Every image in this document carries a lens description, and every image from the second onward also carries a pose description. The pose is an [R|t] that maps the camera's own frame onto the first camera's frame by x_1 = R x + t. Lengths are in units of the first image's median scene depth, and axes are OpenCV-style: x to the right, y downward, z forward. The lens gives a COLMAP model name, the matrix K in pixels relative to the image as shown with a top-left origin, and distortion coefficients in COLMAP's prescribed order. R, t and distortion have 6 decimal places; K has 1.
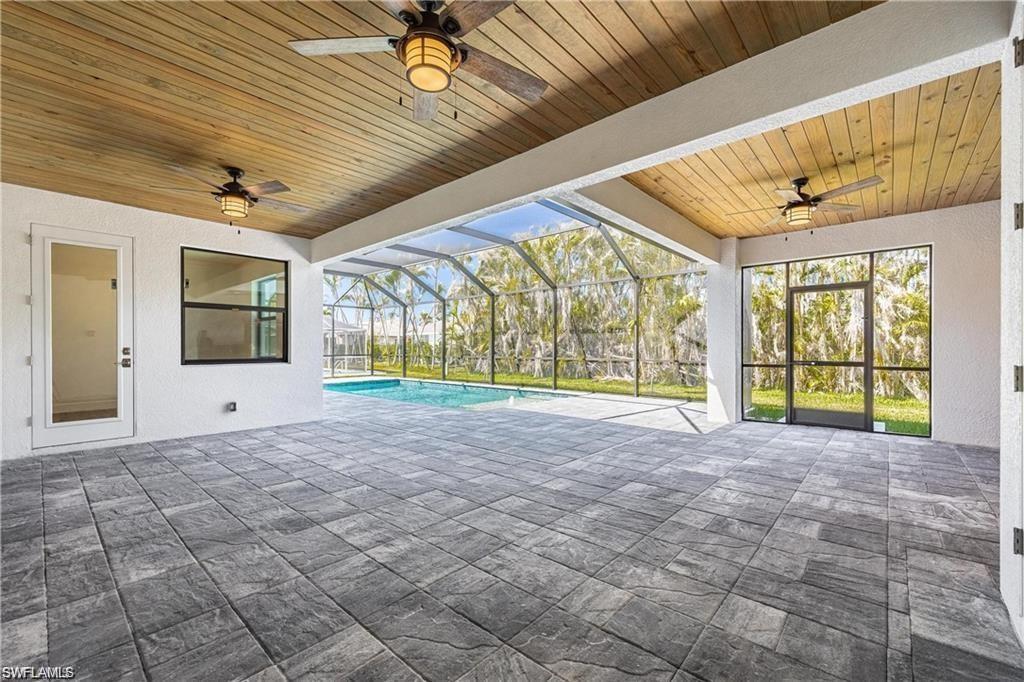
lens RADIAL K [[416.9, 0, 512.5], [0, 416.9, 352.3], [0, 0, 1]] dist [0.001350, 0.000332]
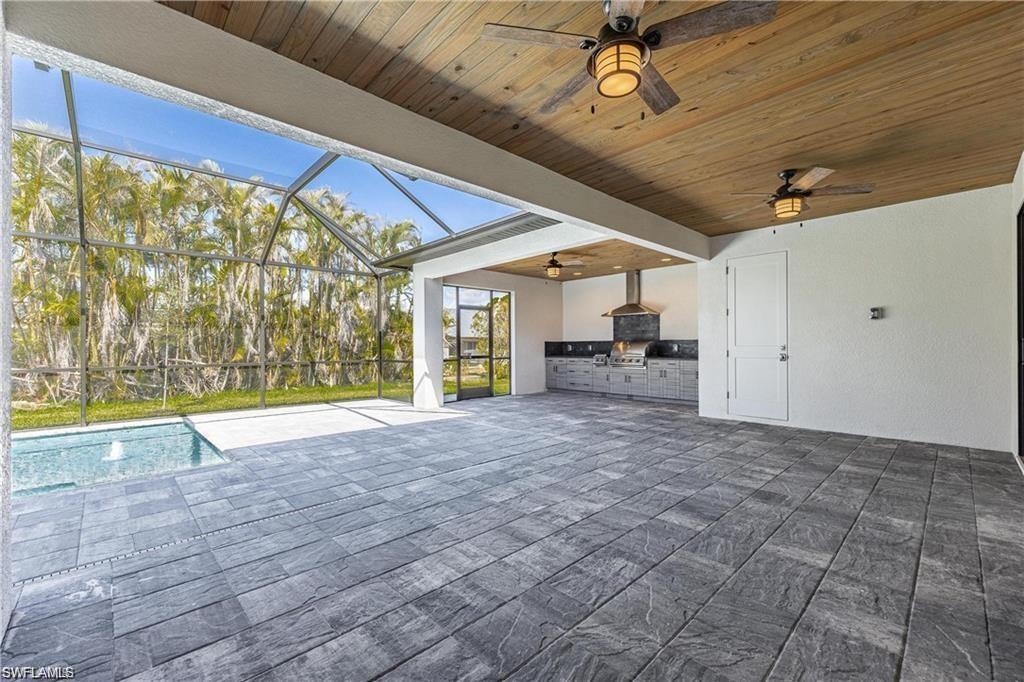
lens RADIAL K [[430.3, 0, 513.8], [0, 430.3, 345.0], [0, 0, 1]] dist [0.015223, -0.000111]
pose [[0.072274, 0.004894, 0.997373, -1.305711], [0.012298, 0.999908, -0.005797, -0.011429], [-0.997309, 0.012684, 0.072207, 1.179600]]
